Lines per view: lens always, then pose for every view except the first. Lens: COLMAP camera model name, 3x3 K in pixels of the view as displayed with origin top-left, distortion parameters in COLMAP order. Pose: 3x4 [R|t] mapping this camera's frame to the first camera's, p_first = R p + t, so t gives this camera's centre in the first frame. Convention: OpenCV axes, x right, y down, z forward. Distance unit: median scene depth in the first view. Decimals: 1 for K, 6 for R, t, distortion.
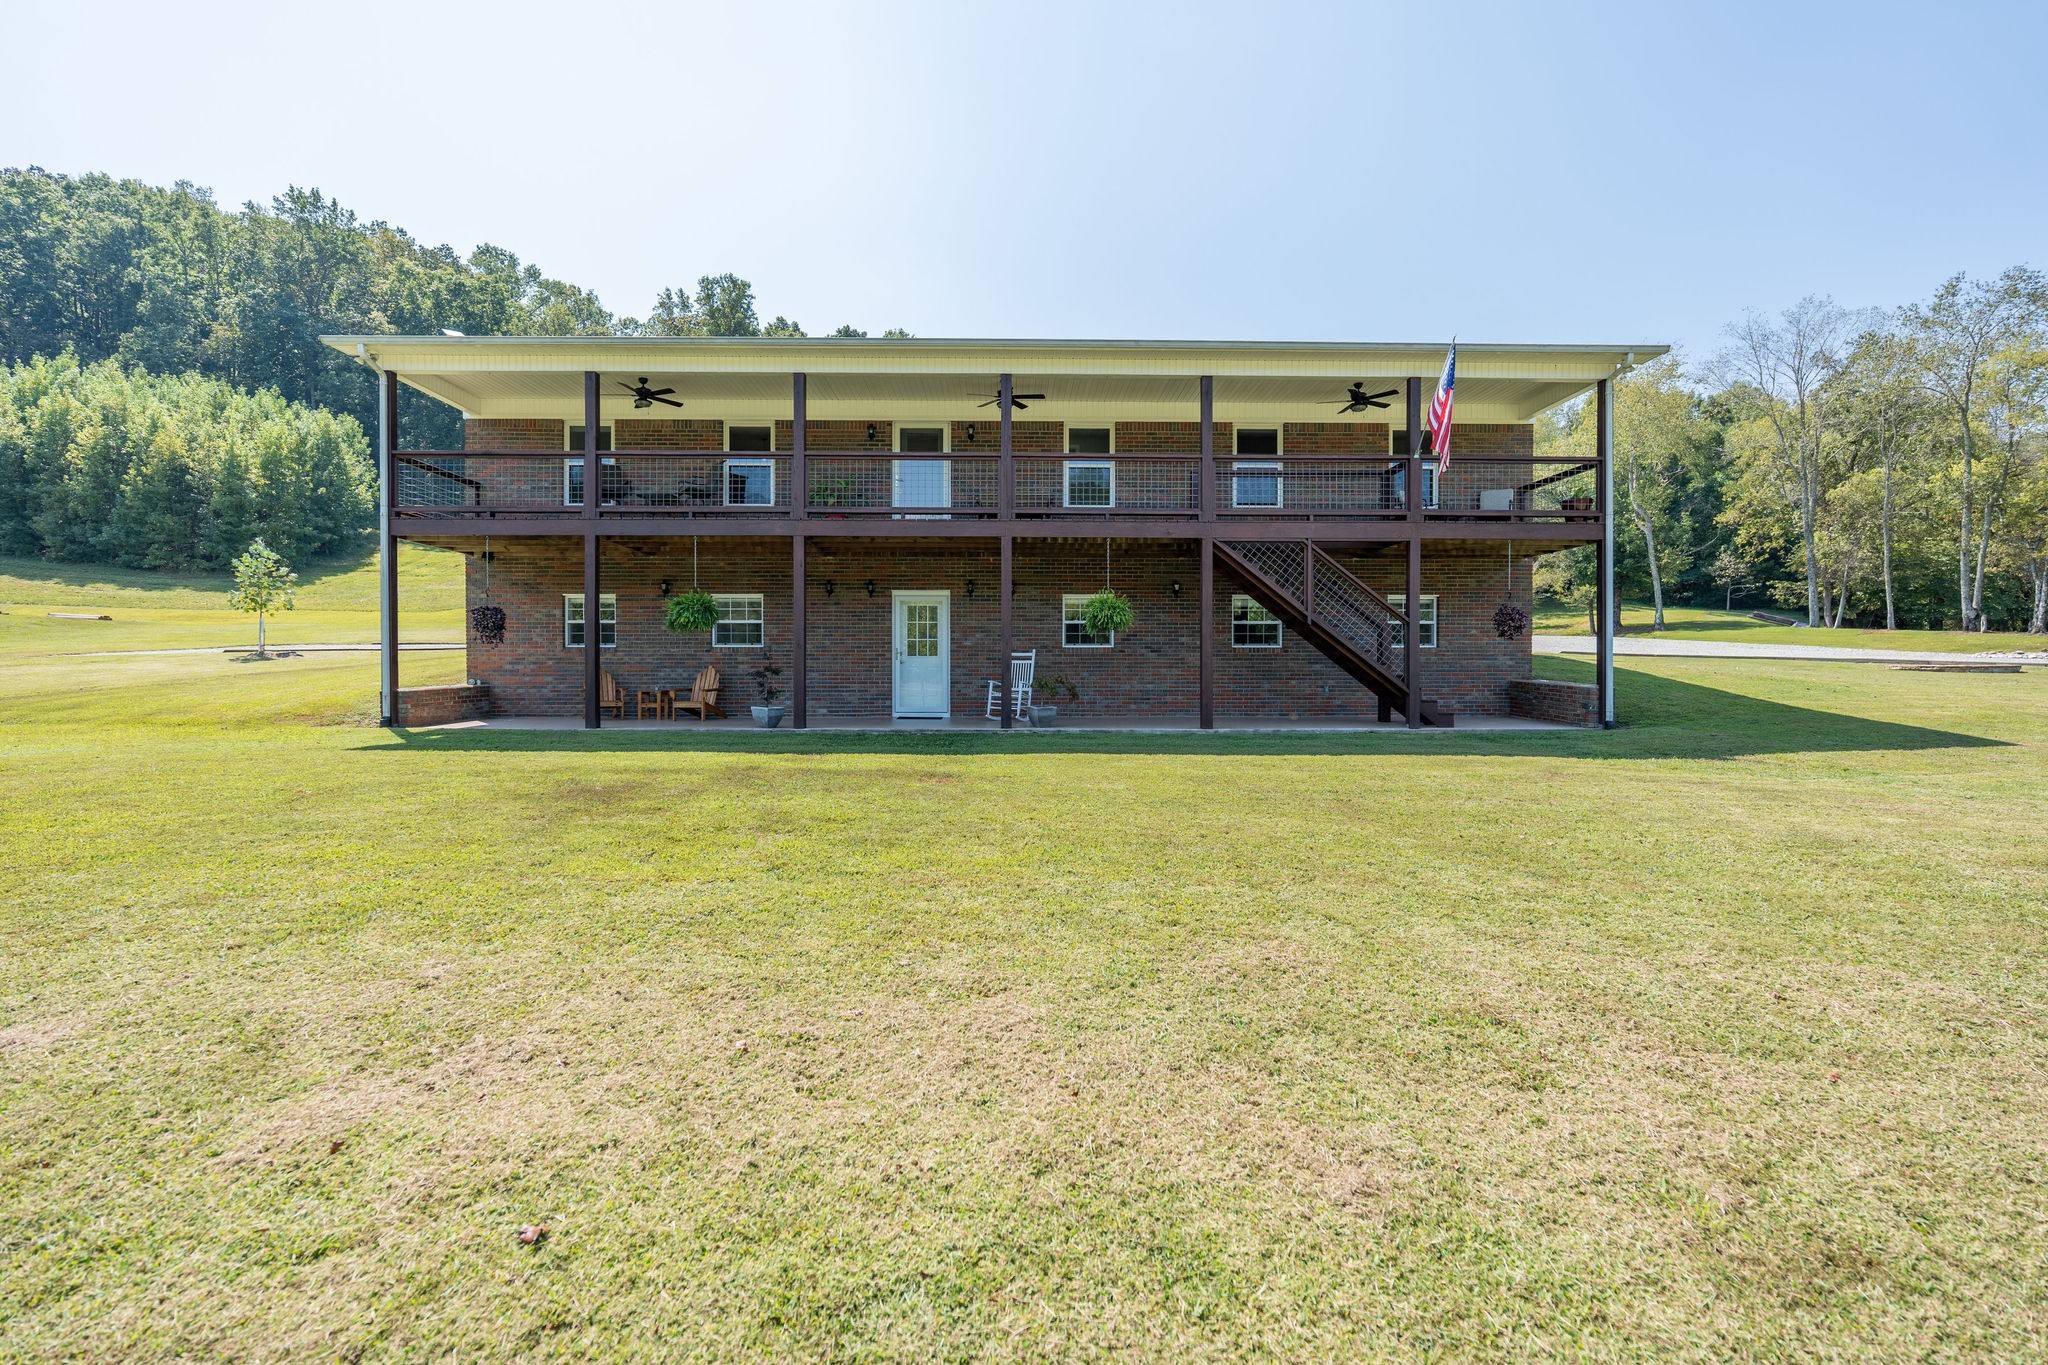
lens RADIAL K [[780.7, 0, 1024.0], [0, 780.7, 682.5], [0, 0, 1]] dist [-0.000641, -0.000025]
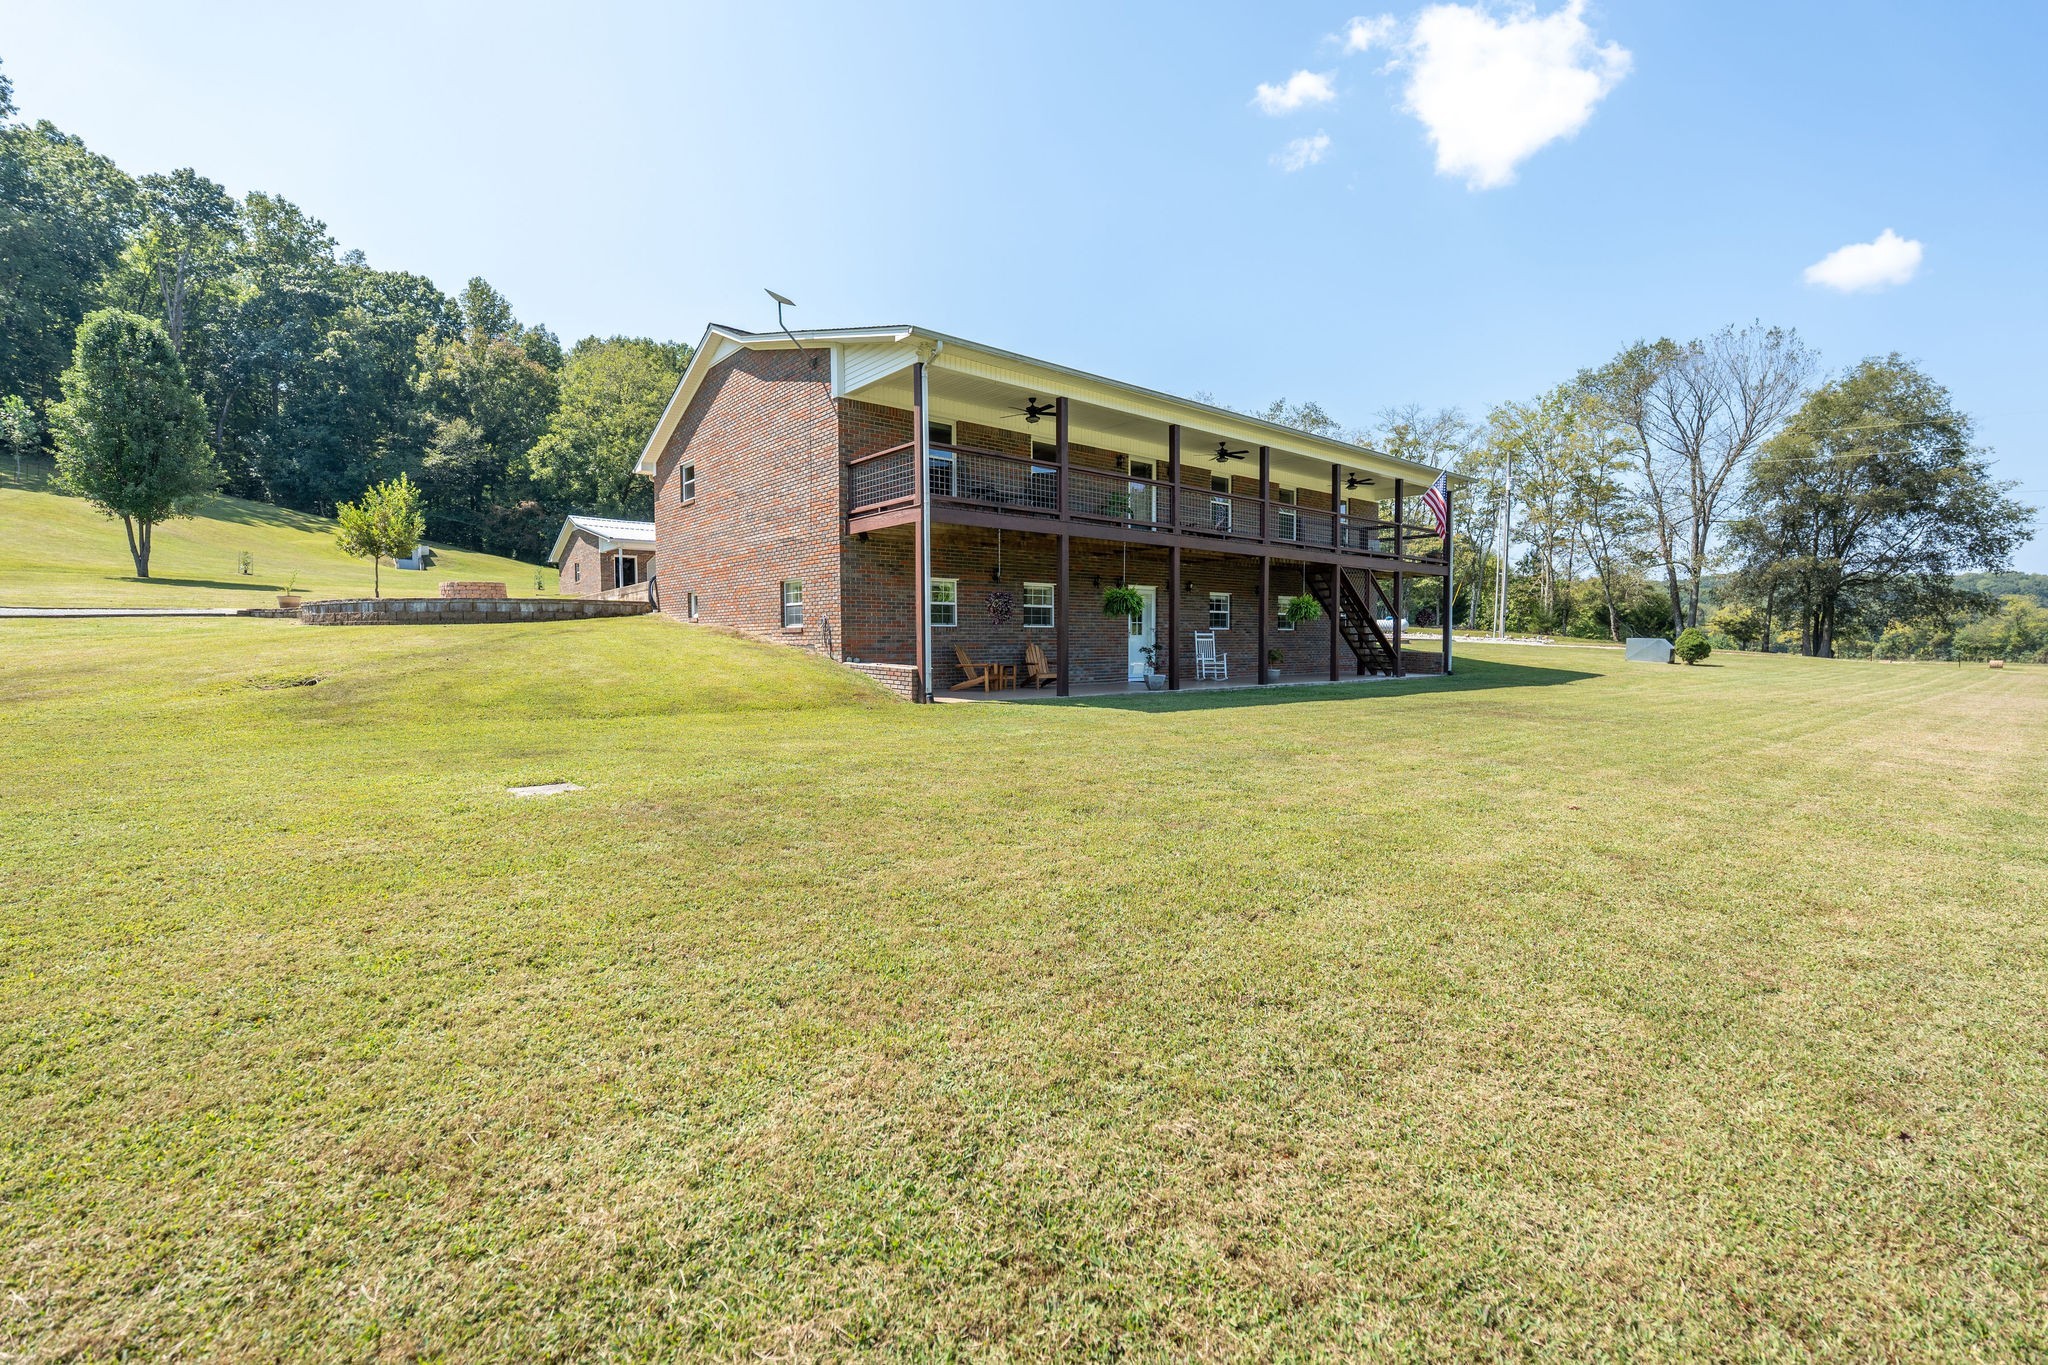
lens RADIAL K [[894.3, 0, 1024.0], [0, 894.3, 682.5], [0, 0, 1]] dist [-0.001515, -0.000014]
pose [[0.774607, -0.030143, 0.631724, -1.231306], [0.017244, 0.999499, 0.026547, 0.001335], [-0.632207, -0.009670, 0.774739, -0.032630]]
